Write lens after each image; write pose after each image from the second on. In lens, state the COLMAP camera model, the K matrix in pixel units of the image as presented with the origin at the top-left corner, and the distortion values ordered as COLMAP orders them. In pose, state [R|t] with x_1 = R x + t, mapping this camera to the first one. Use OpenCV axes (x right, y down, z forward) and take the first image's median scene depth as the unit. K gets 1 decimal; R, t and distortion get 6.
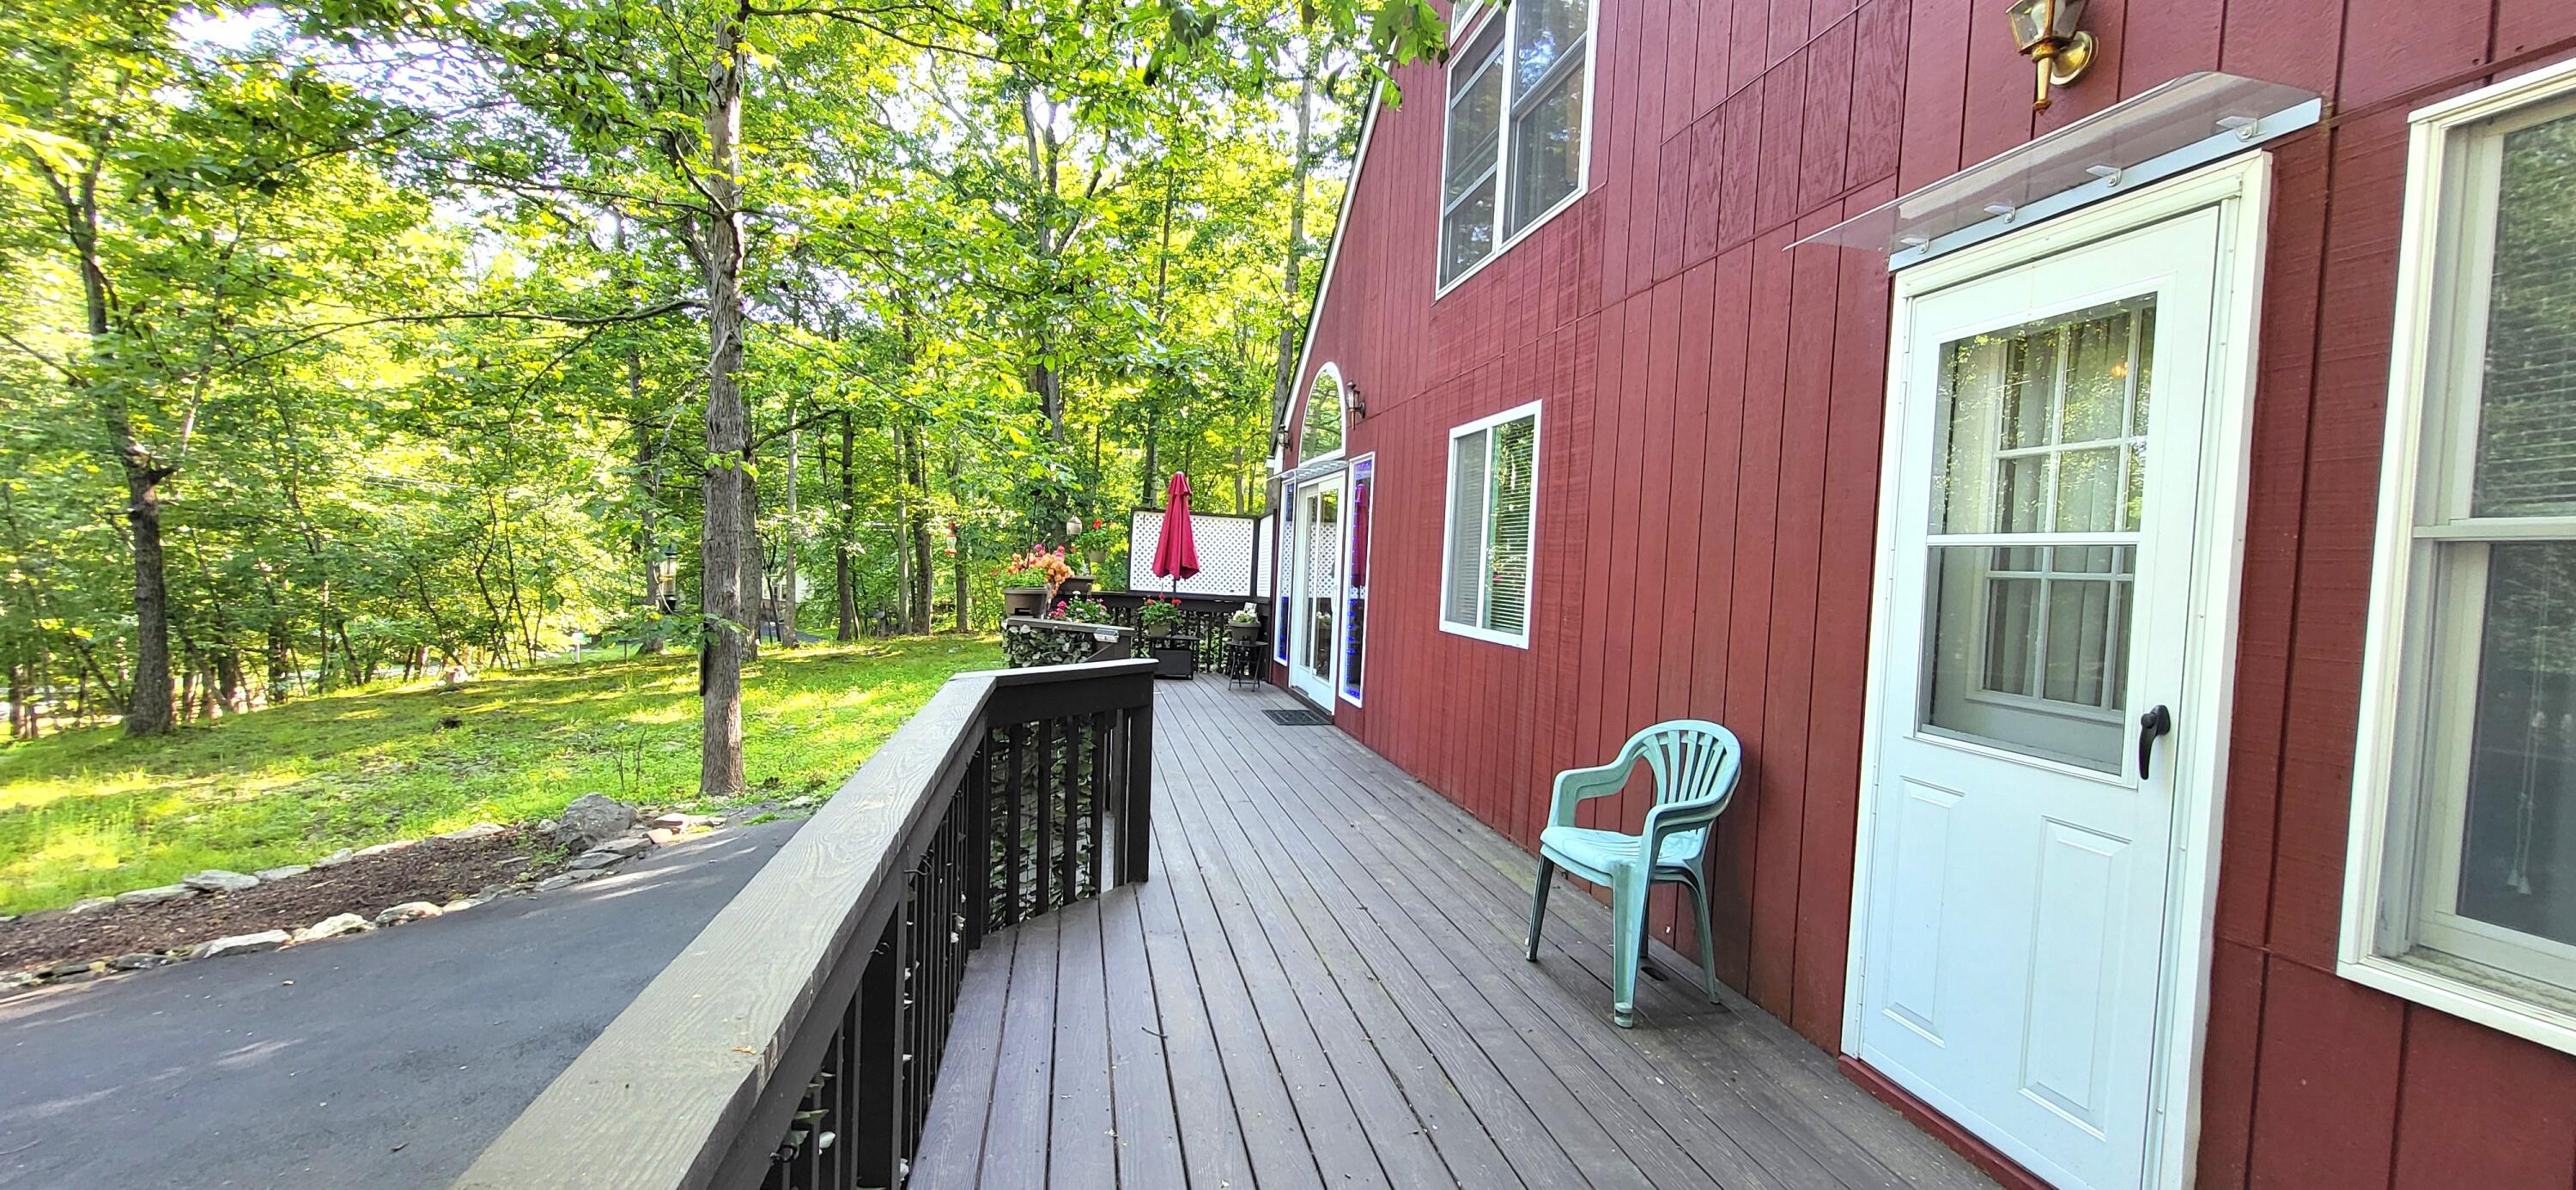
lens RADIAL K [[1021.4, 0, 1301.4], [0, 1021.4, 601.2], [0, 0, 1]] dist [-0.000999, -0.001423]
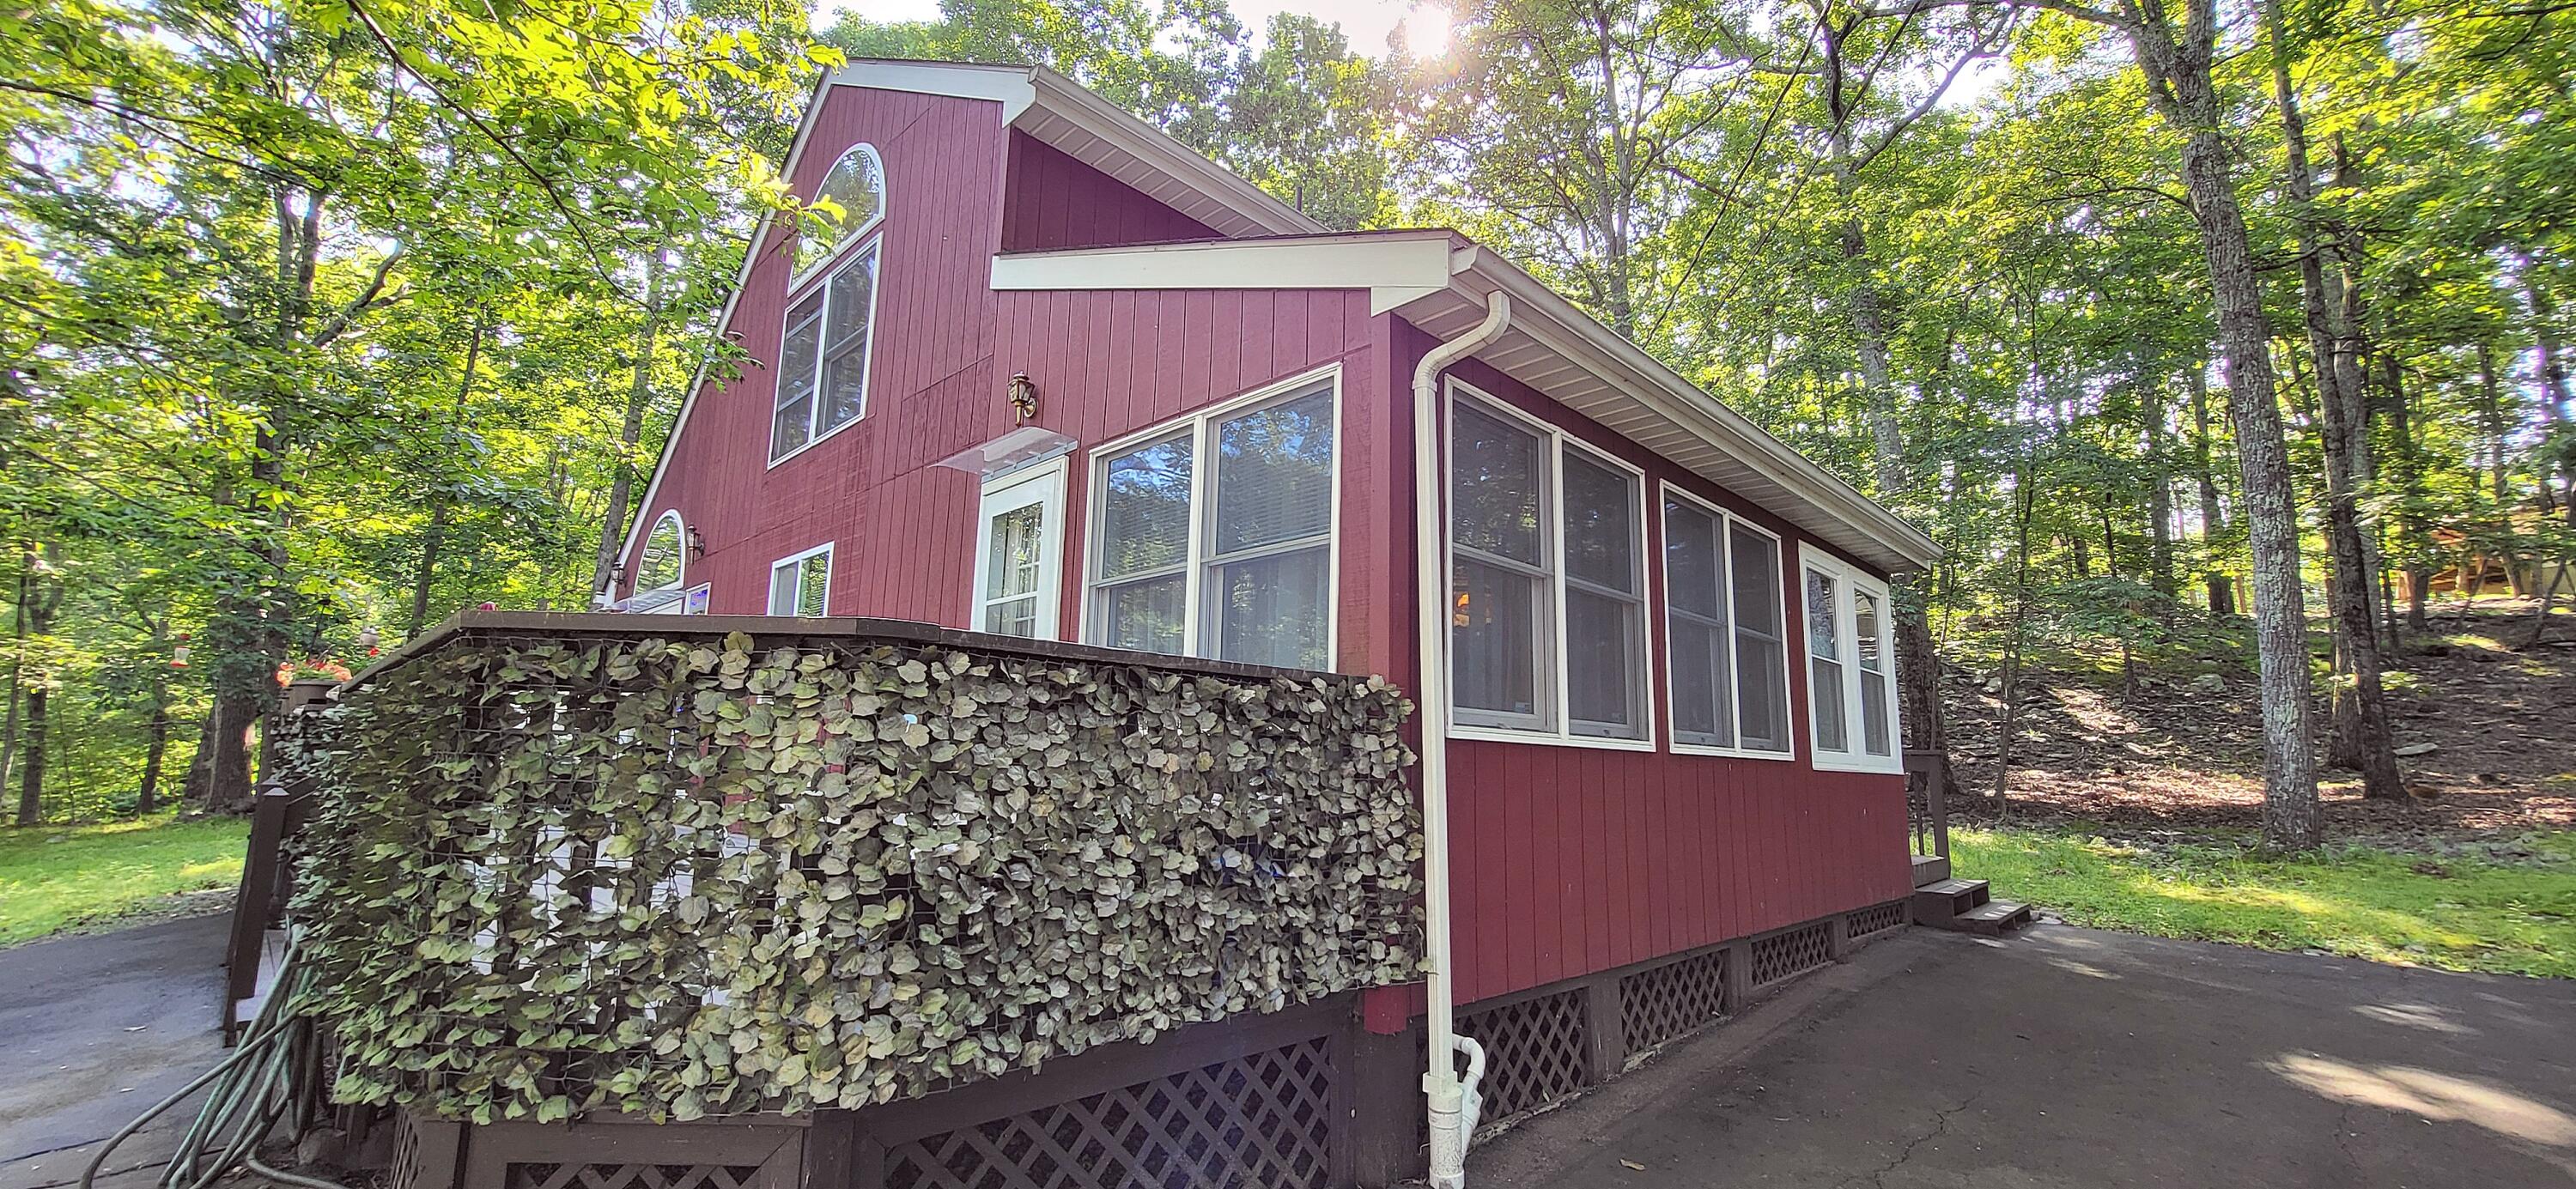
lens RADIAL K [[1021.3, 0, 1292.4], [0, 1021.3, 580.8], [0, 0, 1]] dist [-0.000999, -0.001423]
pose [[0.837168, 0.060629, 0.543575, -0.009853], [0.045674, 0.982616, -0.179942, 0.102624], [-0.545035, 0.175468, 0.819846, -0.379337]]
